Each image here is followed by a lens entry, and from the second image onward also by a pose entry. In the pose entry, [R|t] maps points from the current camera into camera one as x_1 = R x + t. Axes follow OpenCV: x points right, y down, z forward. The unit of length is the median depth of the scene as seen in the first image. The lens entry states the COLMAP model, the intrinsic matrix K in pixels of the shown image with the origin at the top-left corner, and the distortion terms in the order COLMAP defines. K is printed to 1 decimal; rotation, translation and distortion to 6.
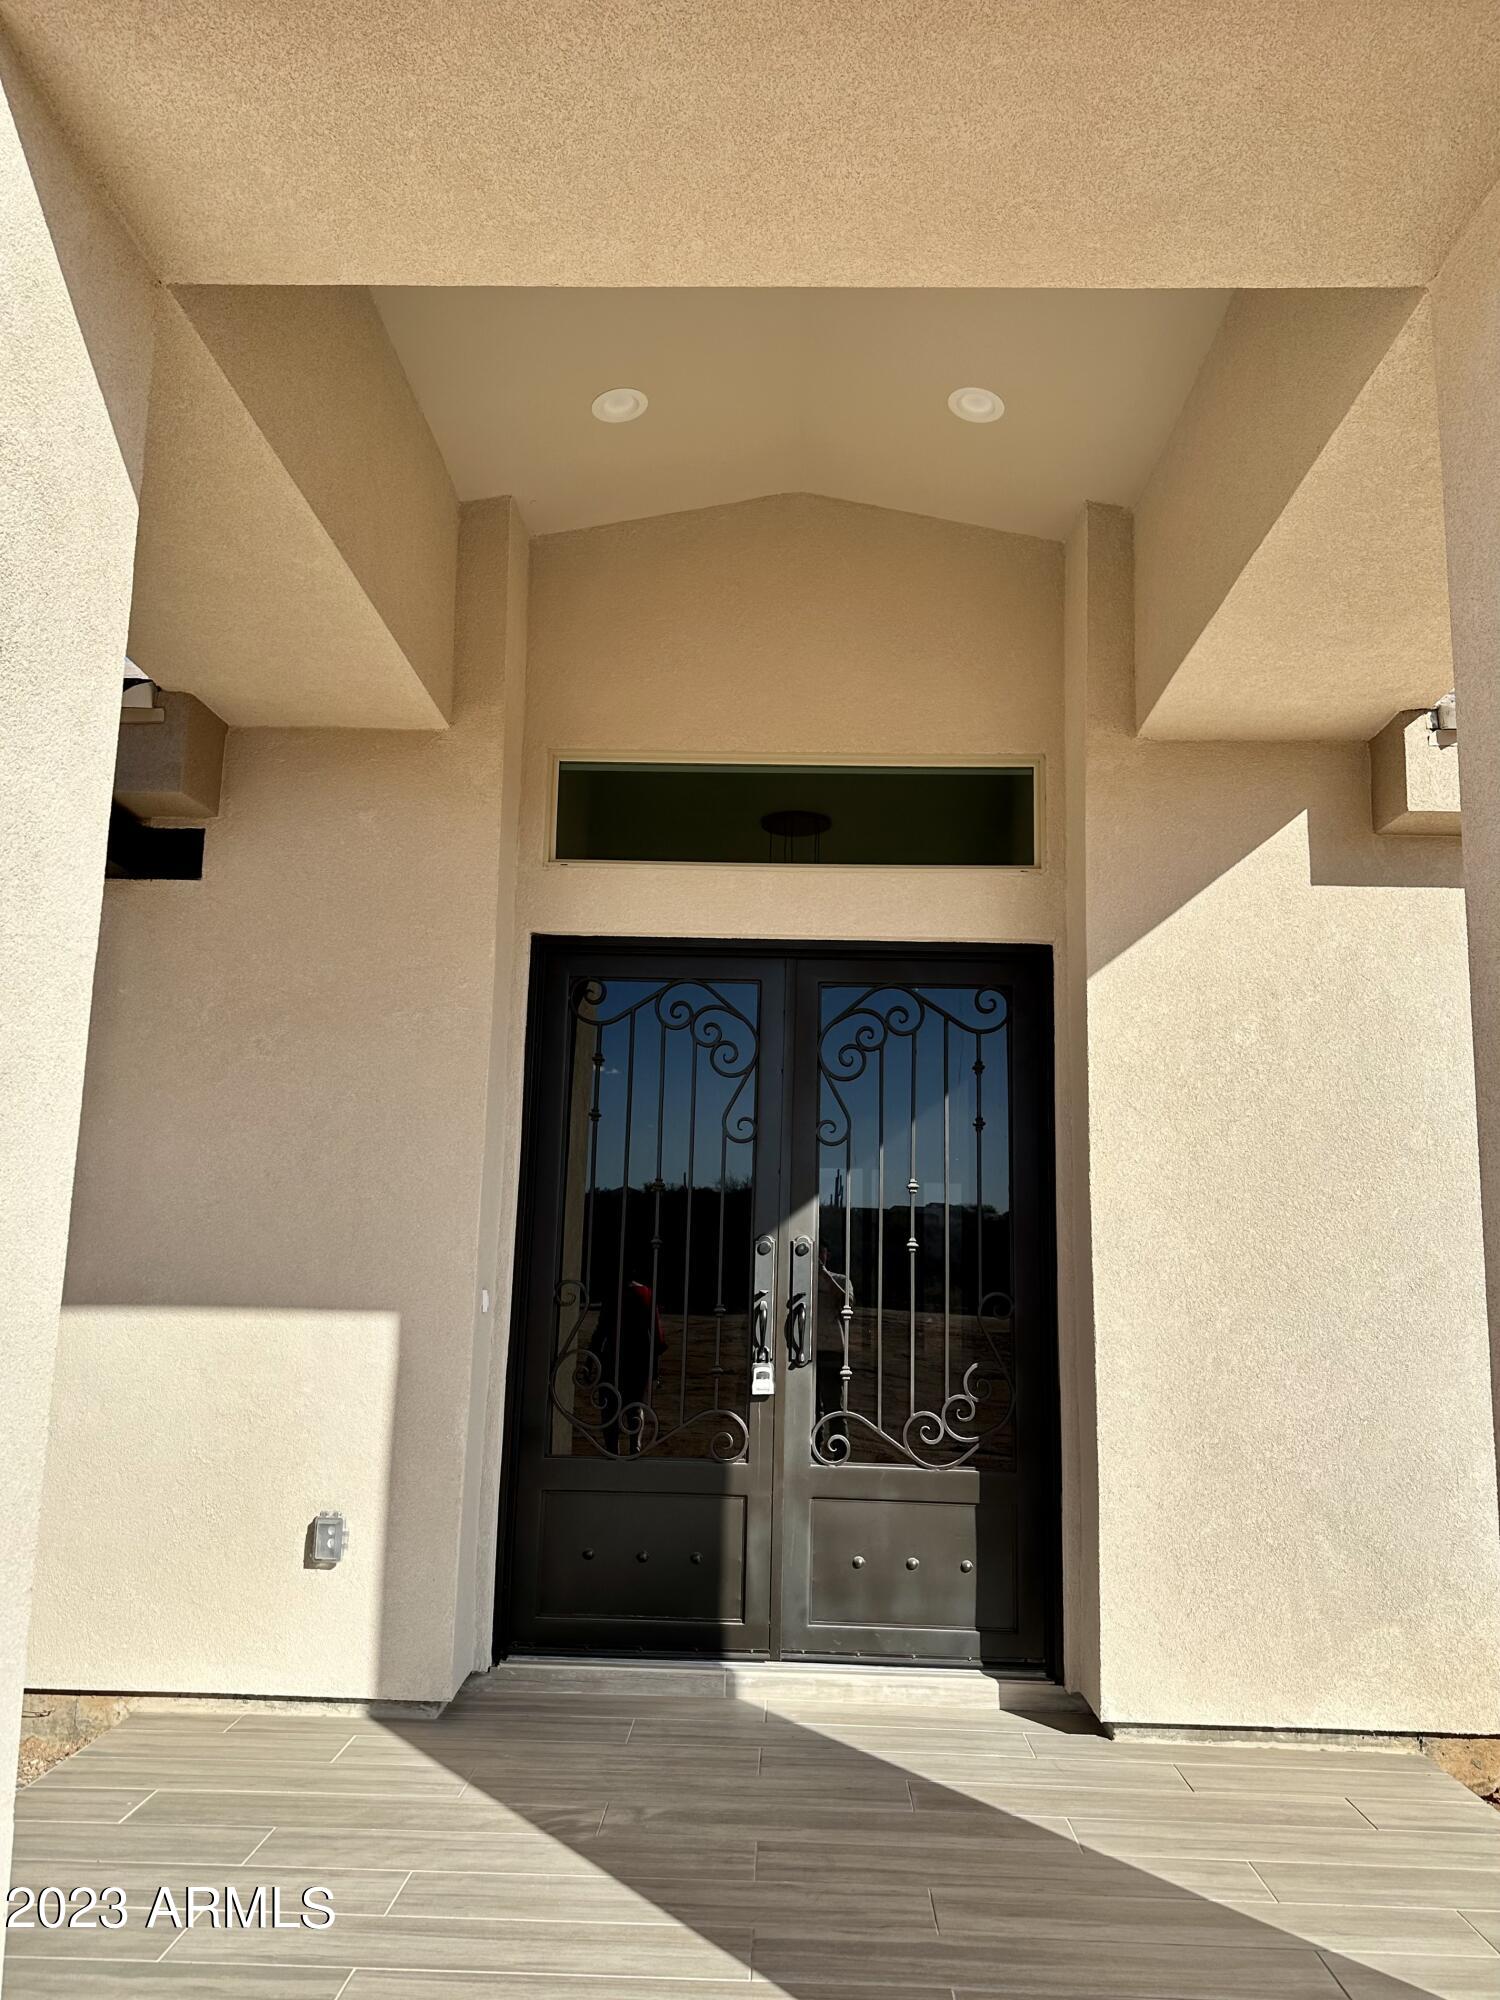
lens RADIAL K [[1390.4, 0, 750.0], [0, 1390.4, 1000.0], [0, 0, 1]] dist [0.074729, -0.228639]
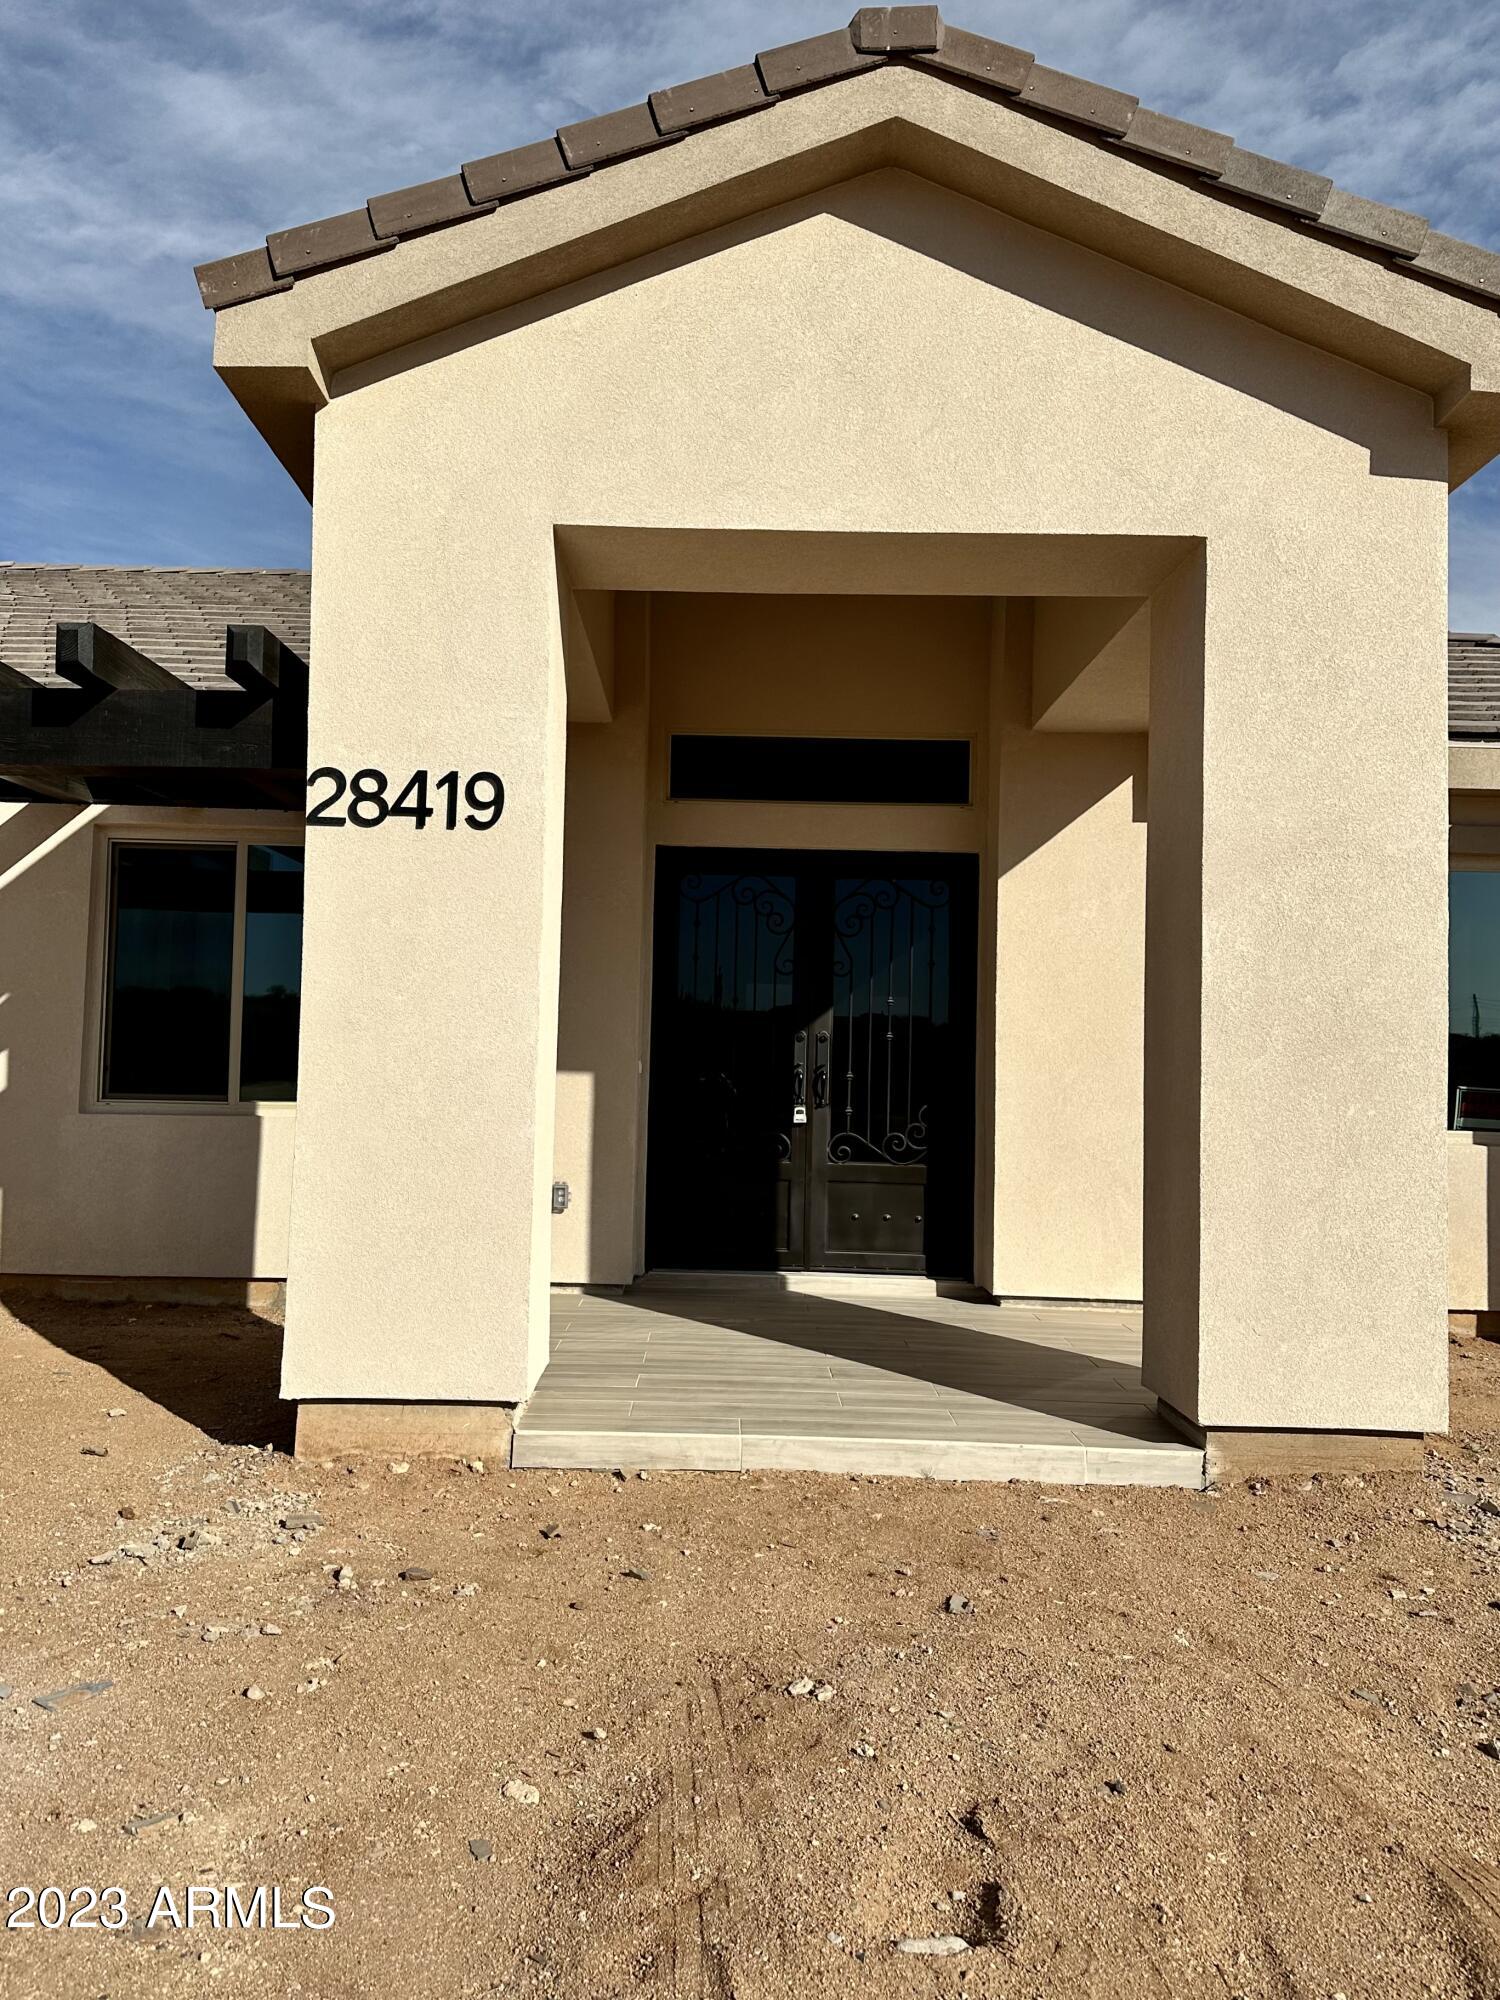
lens RADIAL K [[1599.7, 0, 659.6], [0, 1599.7, 999.5], [0, 0, 1]] dist [-0.000130, -0.003375]
pose [[0.999980, 0.003411, 0.005271, -0.171129], [-0.003997, 0.993283, 0.115641, -0.088754], [-0.004841, -0.115660, 0.993277, -0.903928]]
